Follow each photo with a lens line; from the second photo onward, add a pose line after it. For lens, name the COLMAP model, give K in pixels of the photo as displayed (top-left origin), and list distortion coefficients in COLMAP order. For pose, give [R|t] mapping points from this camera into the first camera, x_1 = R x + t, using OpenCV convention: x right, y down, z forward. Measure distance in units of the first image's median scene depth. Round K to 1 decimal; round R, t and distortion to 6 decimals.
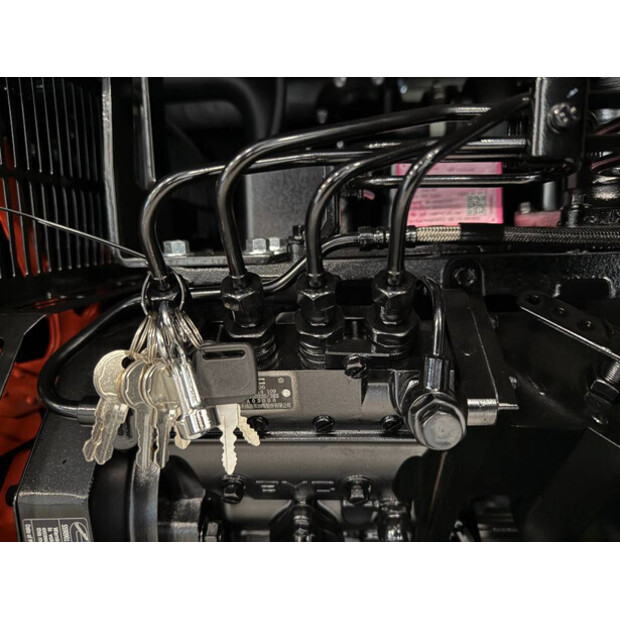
lens RADIAL K [[452.9, 0, 310.0], [0, 452.9, 310.0], [0, 0, 1]] dist [0.056621, -0.084852]
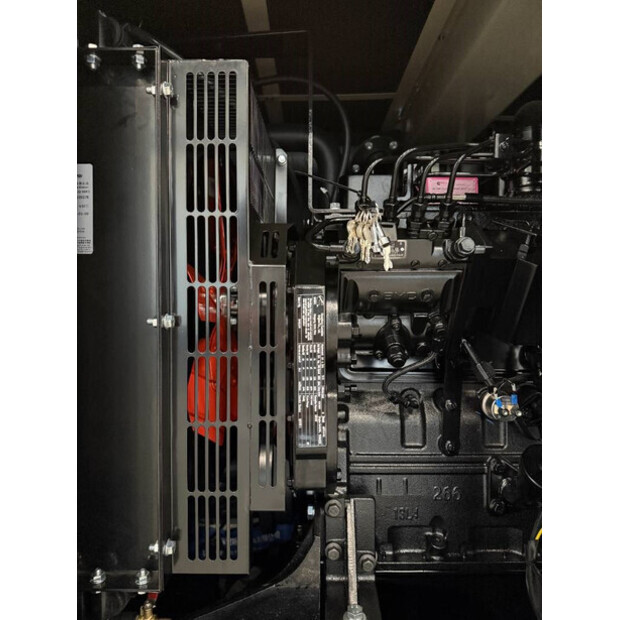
lens RADIAL K [[437.6, 0, 310.0], [0, 437.6, 310.0], [0, 0, 1]] dist [0.029646, -0.043425]
pose [[0.997928, 0.033124, 0.055160, -0.693497], [-0.026332, 0.992474, -0.119588, 0.828362], [-0.058707, 0.117887, 0.991290, -1.366246]]
